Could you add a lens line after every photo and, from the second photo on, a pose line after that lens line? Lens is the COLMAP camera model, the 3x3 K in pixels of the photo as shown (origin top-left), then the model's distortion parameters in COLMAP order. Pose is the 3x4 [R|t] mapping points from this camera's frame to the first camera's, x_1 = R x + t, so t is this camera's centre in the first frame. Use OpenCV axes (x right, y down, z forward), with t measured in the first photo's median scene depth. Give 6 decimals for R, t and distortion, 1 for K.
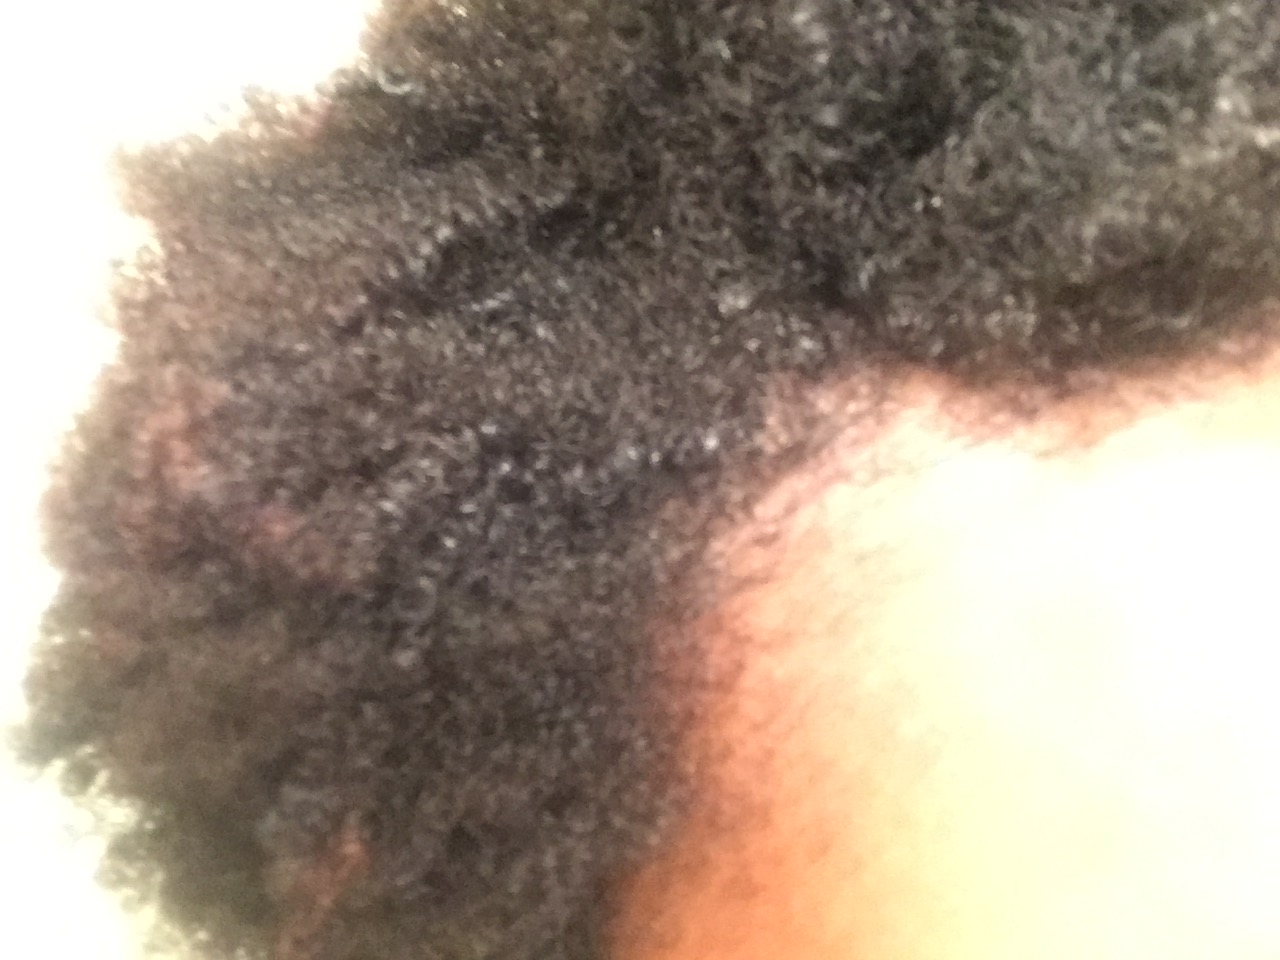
lens RADIAL K [[1166.2, 0, 643.3], [0, 1166.2, 478.3], [0, 0, 1]] dist [0.021193, -0.071311]
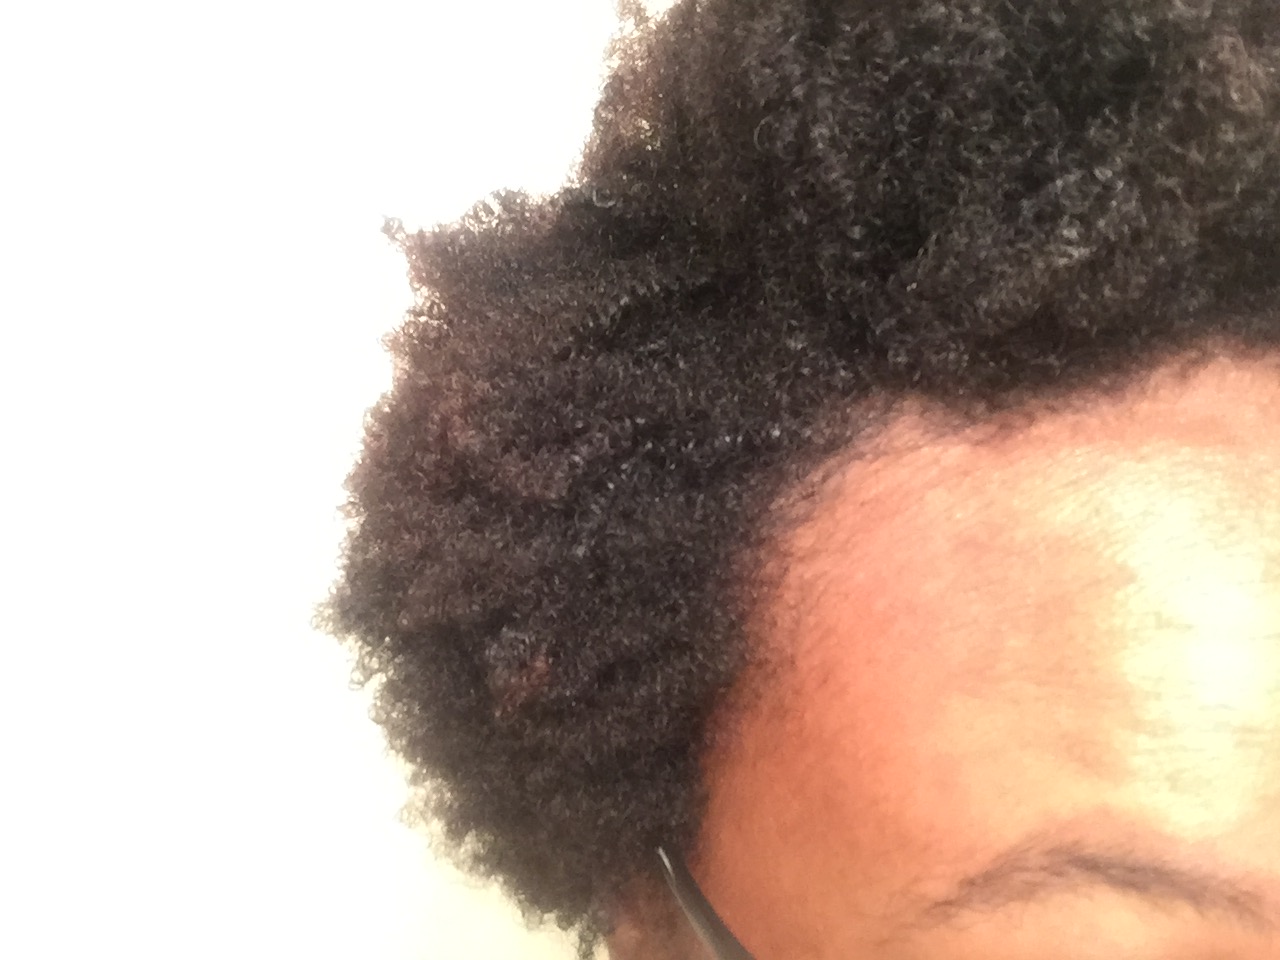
lens RADIAL K [[1166.2, 0, 639.9], [0, 1166.2, 480.2], [0, 0, 1]] dist [0.021193, -0.071311]
pose [[0.982515, 0.052600, -0.178601, 0.162759], [-0.064232, 0.996131, -0.059981, 0.141827], [0.174755, 0.070404, 0.982092, -0.590885]]
